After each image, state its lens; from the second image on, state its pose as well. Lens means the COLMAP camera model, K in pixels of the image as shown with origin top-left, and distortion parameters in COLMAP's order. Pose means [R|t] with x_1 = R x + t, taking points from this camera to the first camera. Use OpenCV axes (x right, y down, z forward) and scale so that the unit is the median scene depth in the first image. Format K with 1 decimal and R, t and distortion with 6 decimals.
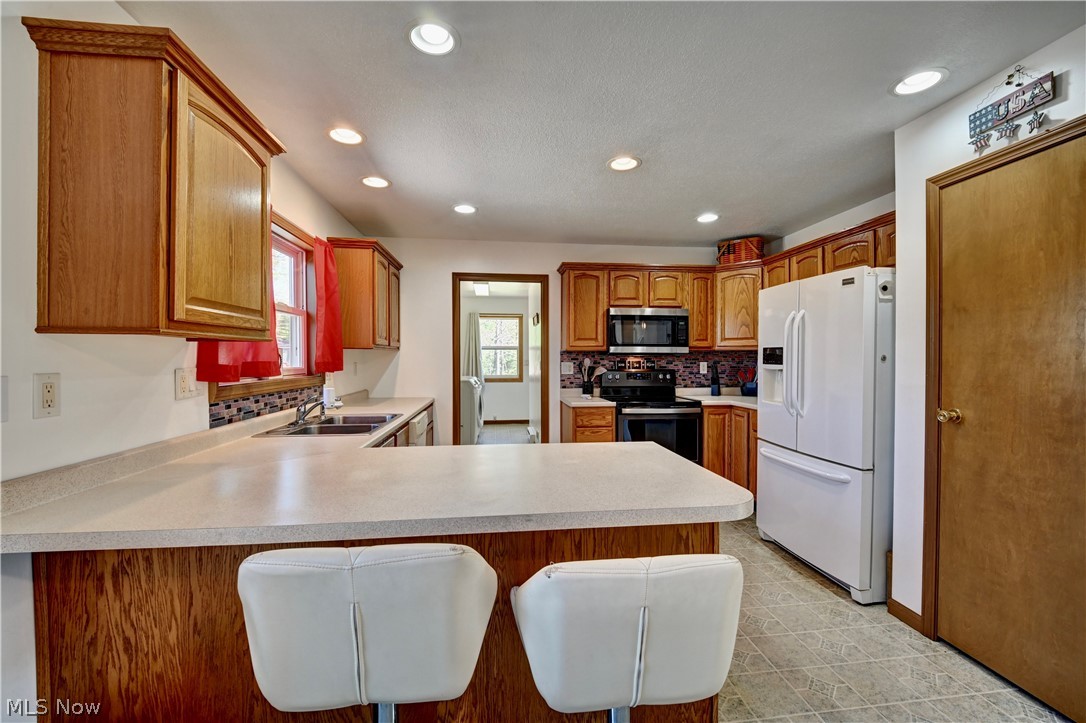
lens RADIAL K [[453.5, 0, 548.4], [0, 453.5, 359.3], [0, 0, 1]] dist [0.001109, -0.000136]
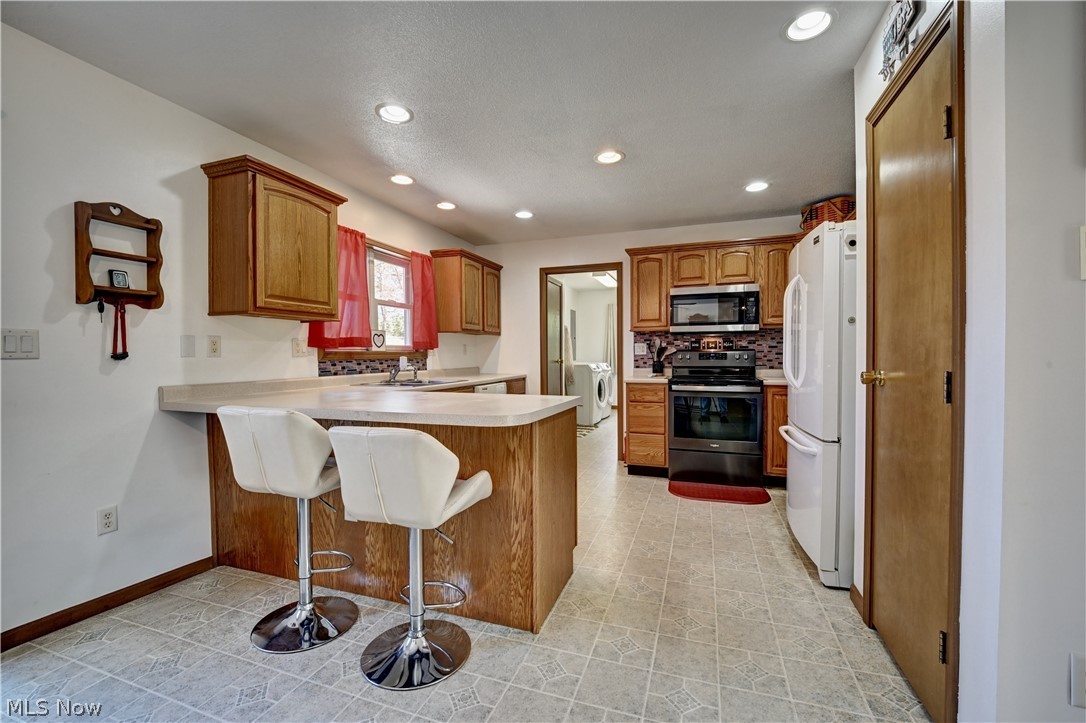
lens RADIAL K [[453.5, 0, 548.4], [0, 453.5, 359.3], [0, 0, 1]] dist [0.001109, -0.000136]
pose [[0.895160, -0.000156, -0.445745, 0.366807], [0.003714, 0.999968, 0.007109, 0.040991], [0.445729, -0.008019, 0.895132, -0.050174]]
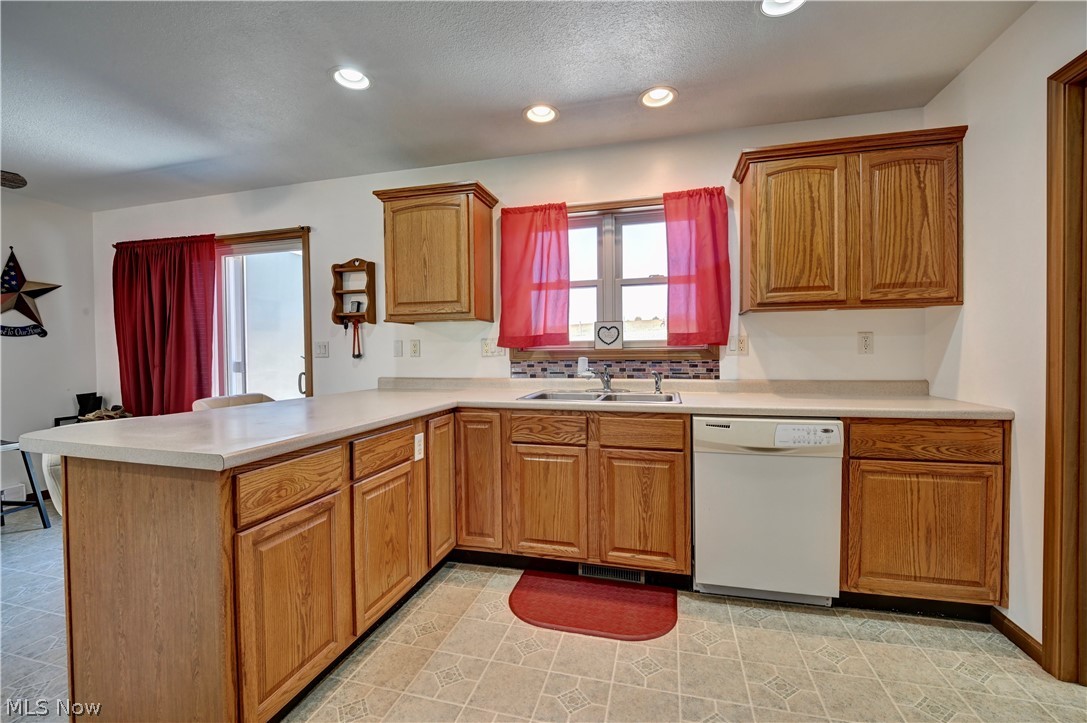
lens RADIAL K [[454.0, 0, 548.9], [0, 454.0, 359.3], [0, 0, 1]] dist [0.001109, -0.000136]
pose [[-0.380915, 0.019724, -0.924400, 0.314433], [0.005304, 0.999803, 0.019147, 0.030626], [0.924595, 0.002390, -0.380944, 0.854864]]
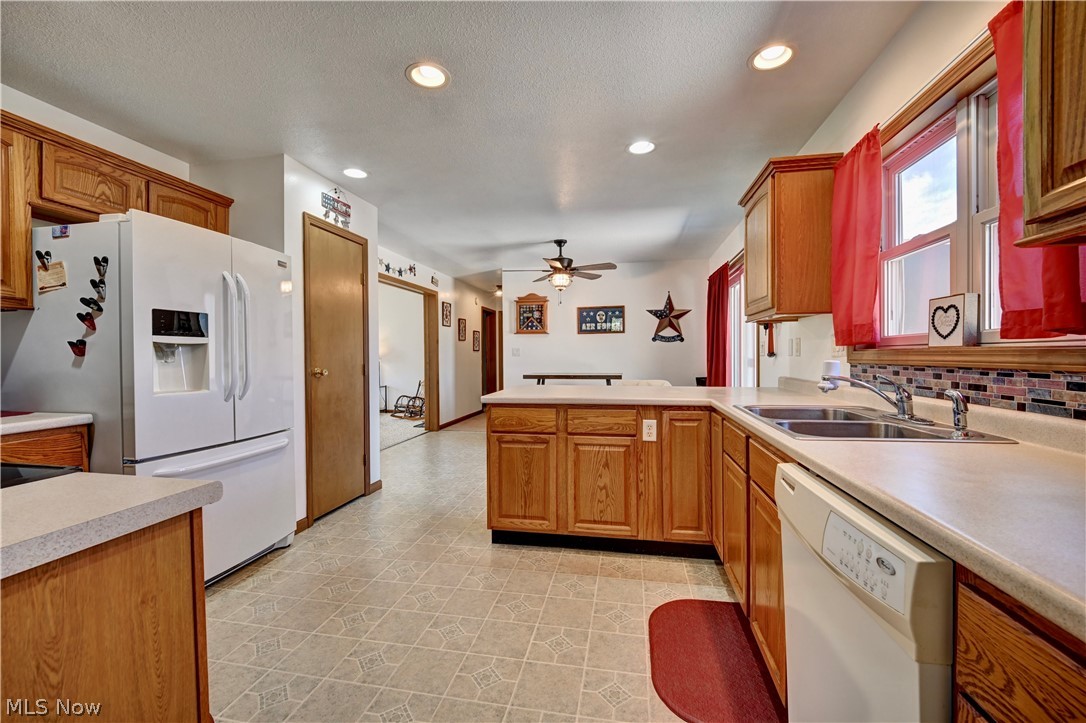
lens RADIAL K [[449.8, 0, 543.0], [0, 449.8, 361.5], [0, 0, 1]] dist [0.033125, -0.000029]
pose [[-0.949372, 0.001557, 0.314151, -0.185652], [0.008187, 0.999771, 0.019786, 0.030988], [-0.314048, 0.021356, -0.949167, 1.173206]]
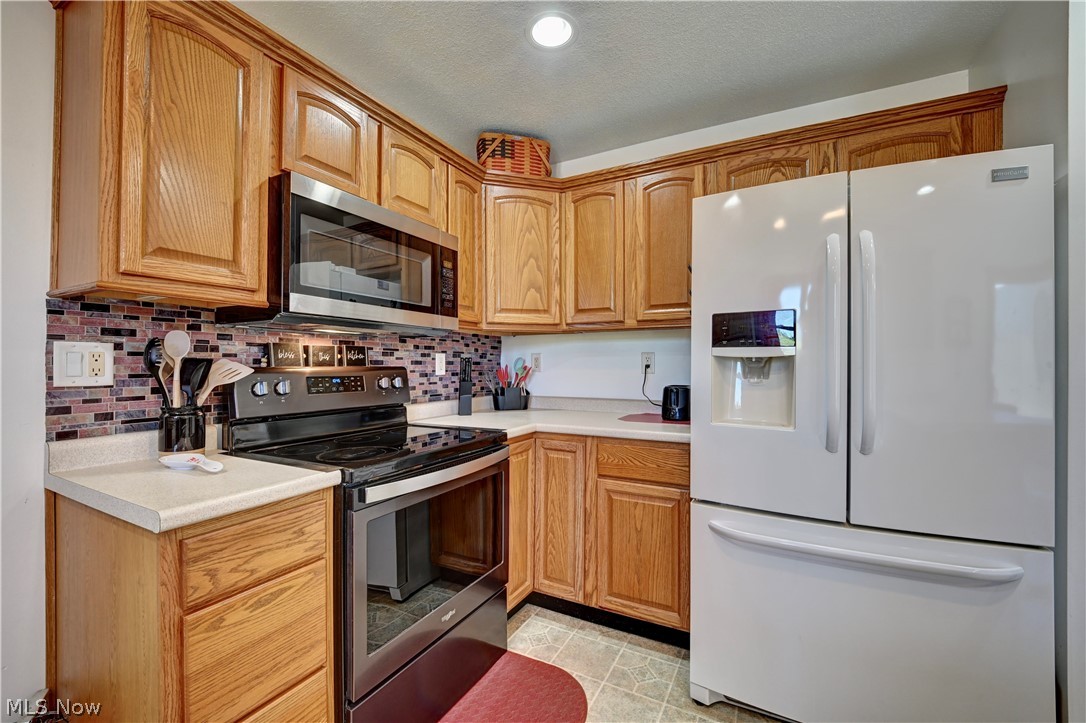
lens RADIAL K [[446.8, 0, 547.2], [0, 446.8, 362.8], [0, 0, 1]] dist [-0.009186, -0.000305]
pose [[0.578352, 0.003662, 0.815779, -0.015245], [-0.000307, 0.999991, -0.004271, 0.023327], [-0.815787, 0.002220, 0.578348, 0.712102]]
